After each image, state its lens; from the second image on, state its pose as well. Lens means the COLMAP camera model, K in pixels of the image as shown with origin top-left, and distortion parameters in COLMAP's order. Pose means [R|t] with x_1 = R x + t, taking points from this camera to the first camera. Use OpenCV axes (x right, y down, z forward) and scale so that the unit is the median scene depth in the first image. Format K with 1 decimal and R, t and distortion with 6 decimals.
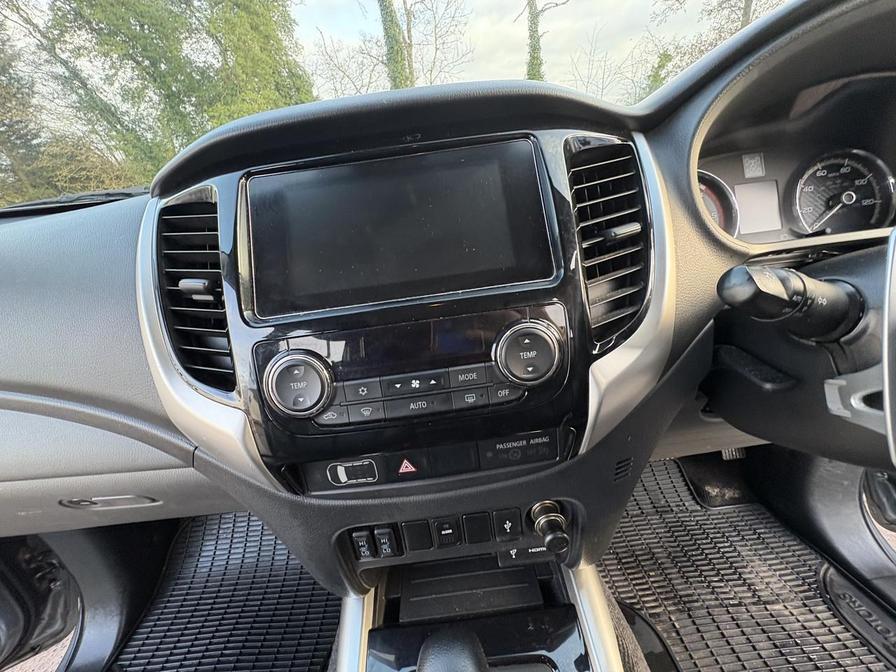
lens RADIAL K [[356.7, 0, 451.6], [0, 356.7, 333.3], [0, 0, 1]] dist [-0.008060, 0.000990]
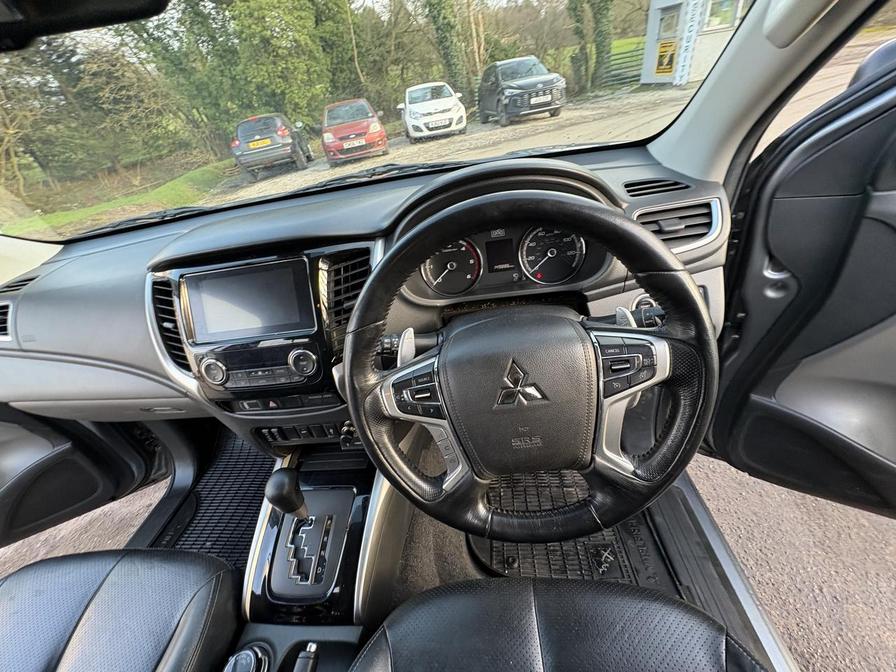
lens RADIAL K [[356.7, 0, 451.6], [0, 356.7, 333.3], [0, 0, 1]] dist [-0.008060, 0.000990]
pose [[0.992524, 0.024245, -0.119614, 0.502679], [0.004197, 0.972711, 0.231984, -0.229843], [0.121975, -0.230751, 0.965337, -0.368761]]
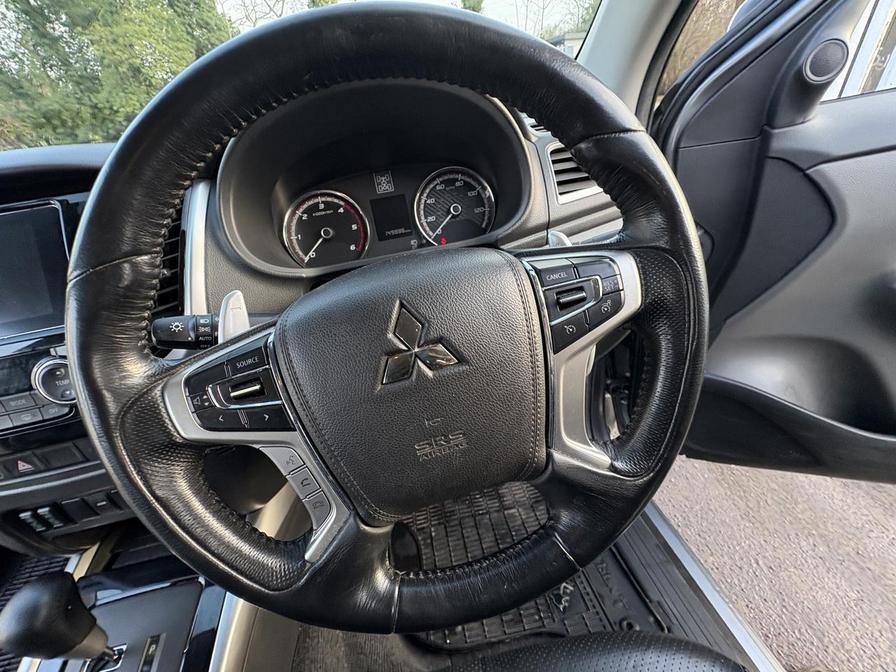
lens RADIAL K [[354.6, 0, 453.7], [0, 354.6, 330.7], [0, 0, 1]] dist [-0.005663, 0.000246]
pose [[0.991239, -0.077992, 0.106597, 0.541845], [0.062005, 0.987364, 0.145833, -0.082762], [-0.116624, -0.137945, 0.983550, -0.156559]]
